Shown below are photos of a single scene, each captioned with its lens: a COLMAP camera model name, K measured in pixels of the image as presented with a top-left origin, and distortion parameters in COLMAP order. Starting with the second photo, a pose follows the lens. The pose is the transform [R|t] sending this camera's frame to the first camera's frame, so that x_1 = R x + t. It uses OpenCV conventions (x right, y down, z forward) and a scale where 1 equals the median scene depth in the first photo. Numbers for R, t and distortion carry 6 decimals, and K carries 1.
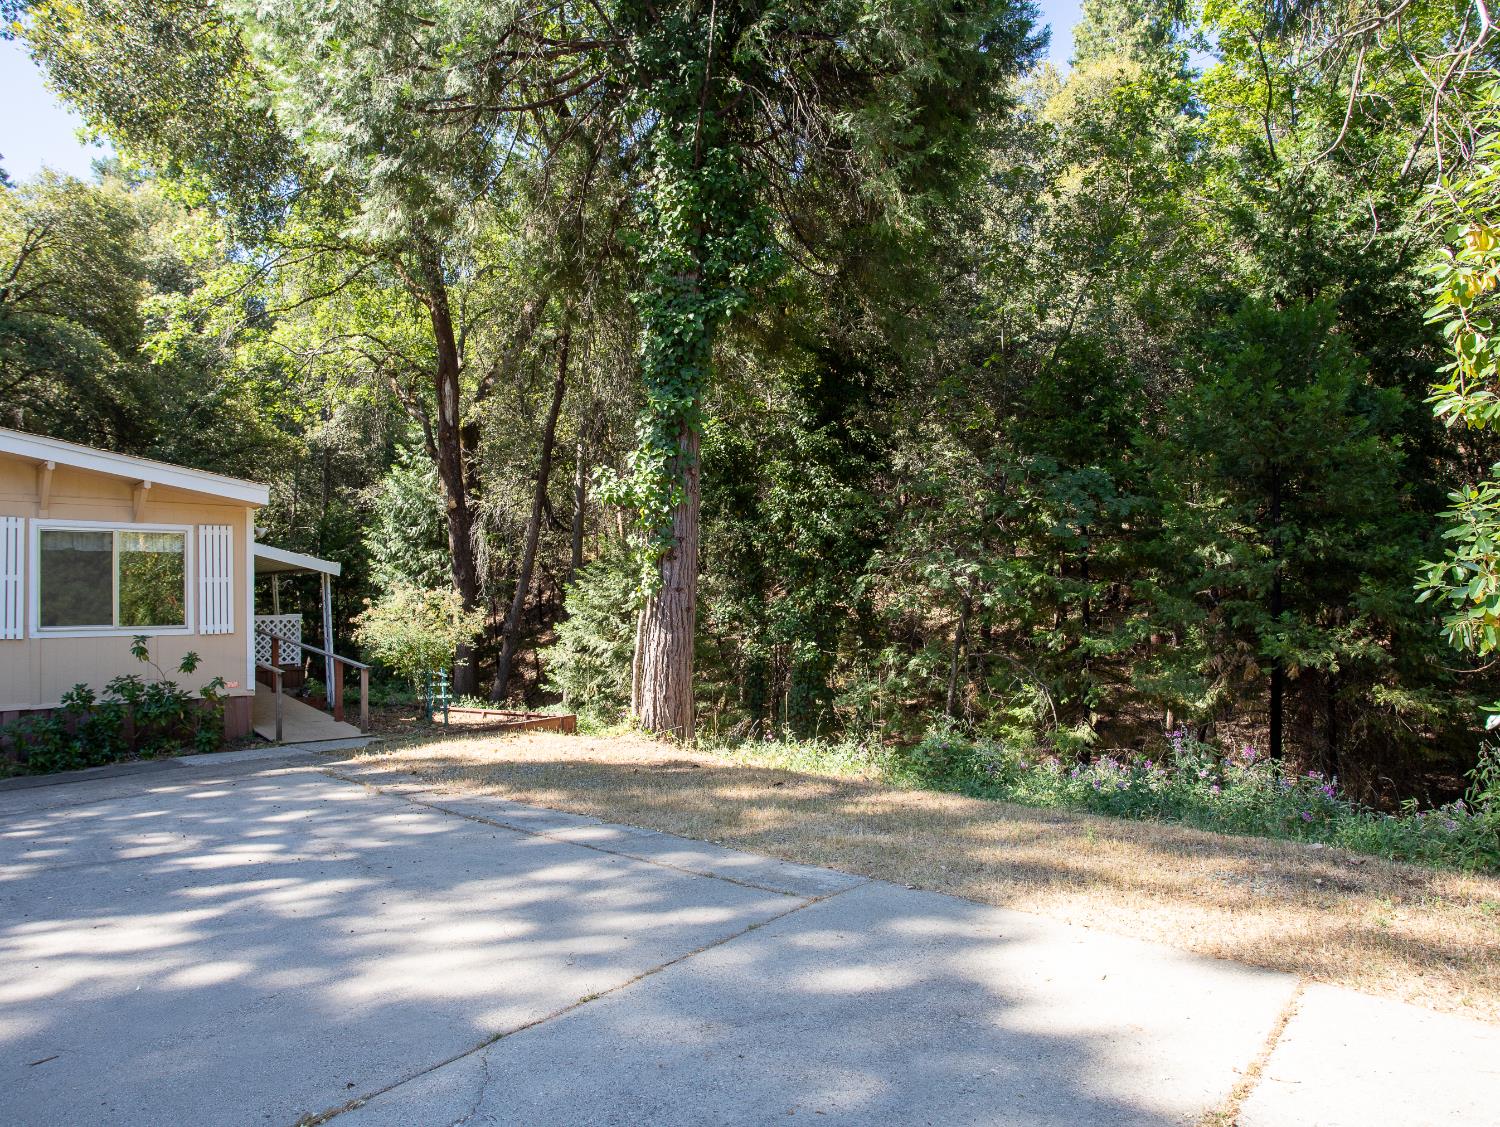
lens RADIAL K [[1044.4, 0, 755.4], [0, 1044.4, 564.1], [0, 0, 1]] dist [-0.045542, 0.008020]
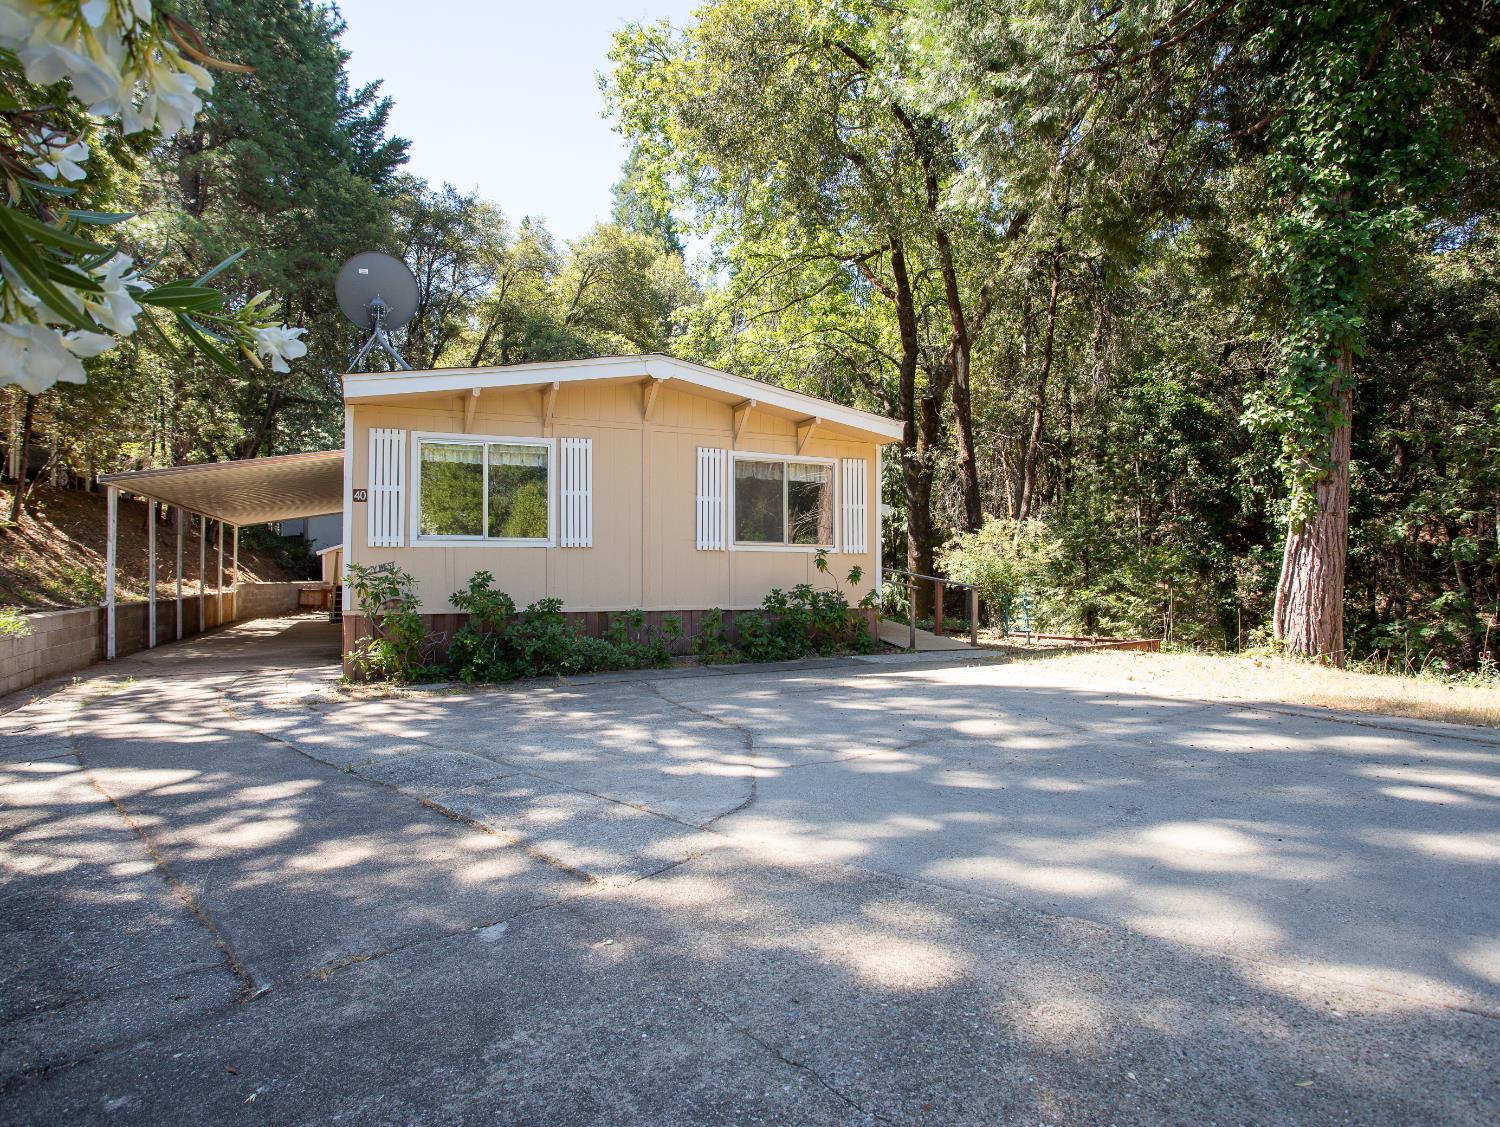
lens RADIAL K [[817.0, 0, 747.6], [0, 817.0, 559.3], [0, 0, 1]] dist [-0.047874, 0.022830]
pose [[0.944500, 0.020298, -0.327885, -0.348921], [-0.010516, 0.999446, 0.031579, 0.048693], [0.328344, -0.026379, 0.944190, 0.098126]]
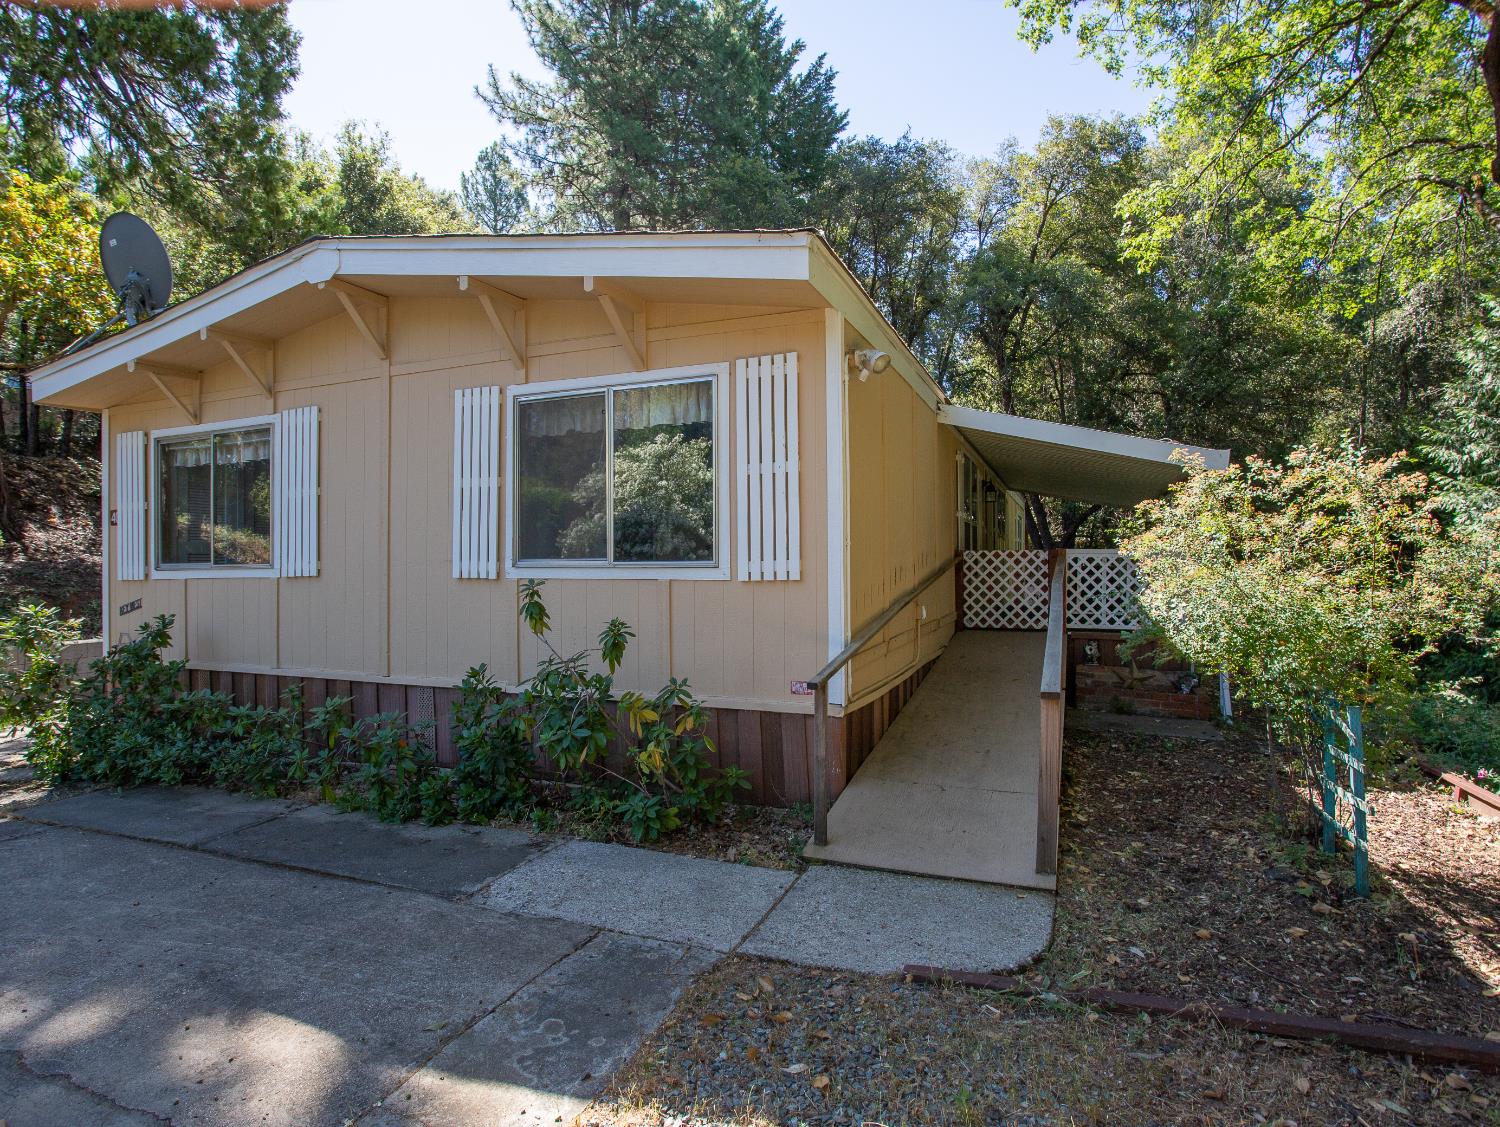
lens RADIAL K [[817.0, 0, 747.2], [0, 817.0, 559.2], [0, 0, 1]] dist [-0.047874, 0.022830]
pose [[0.415855, 0.017406, -0.909264, -0.185449], [0.033639, 0.998838, 0.034506, 0.045885], [0.908809, -0.044936, 0.414786, 0.866266]]
